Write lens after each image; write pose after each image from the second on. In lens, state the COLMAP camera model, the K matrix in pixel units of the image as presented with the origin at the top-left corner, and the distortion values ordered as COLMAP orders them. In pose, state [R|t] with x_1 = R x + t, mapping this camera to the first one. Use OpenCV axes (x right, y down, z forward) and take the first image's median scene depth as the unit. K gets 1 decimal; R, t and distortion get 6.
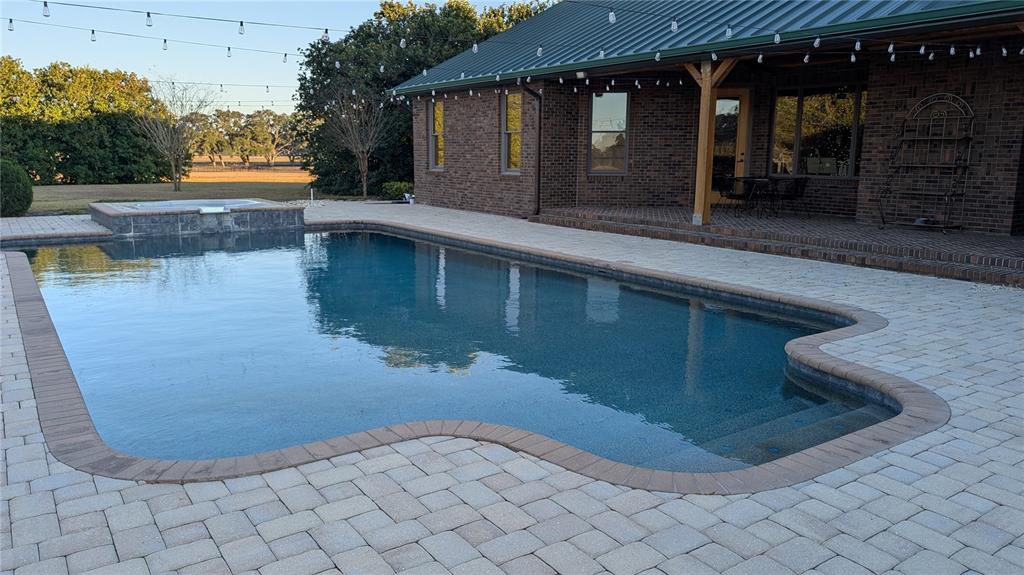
lens RADIAL K [[742.5, 0, 508.7], [0, 742.5, 291.4], [0, 0, 1]] dist [0.008564, -0.015415]
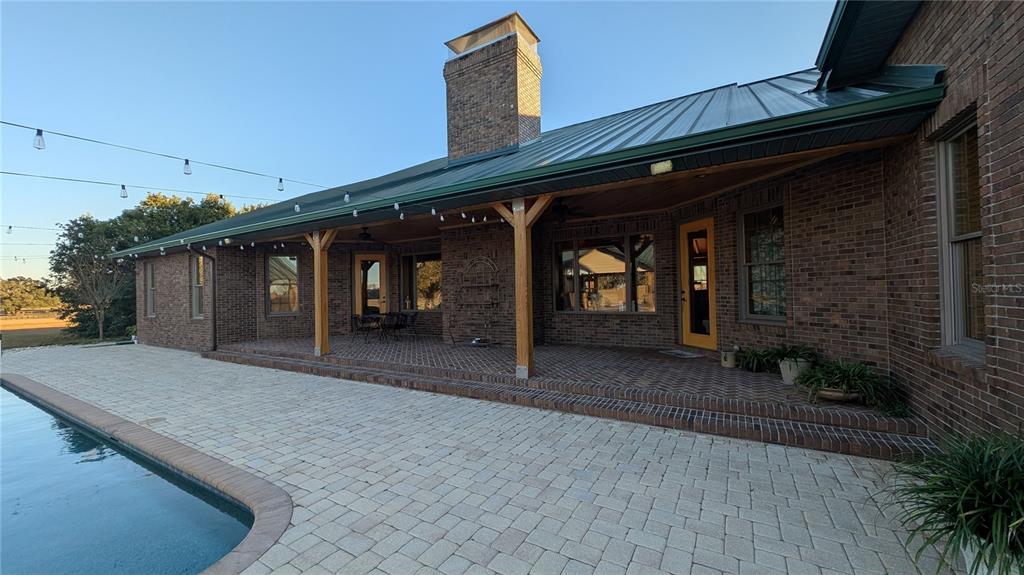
lens RADIAL K [[380.5, 0, 513.1], [0, 380.5, 286.0], [0, 0, 1]] dist [0.000719, -0.000960]
pose [[0.905616, -0.020265, 0.423614, 0.171078], [0.104994, 0.978477, -0.177650, -0.033360], [-0.410896, 0.205360, 0.888252, 0.158718]]
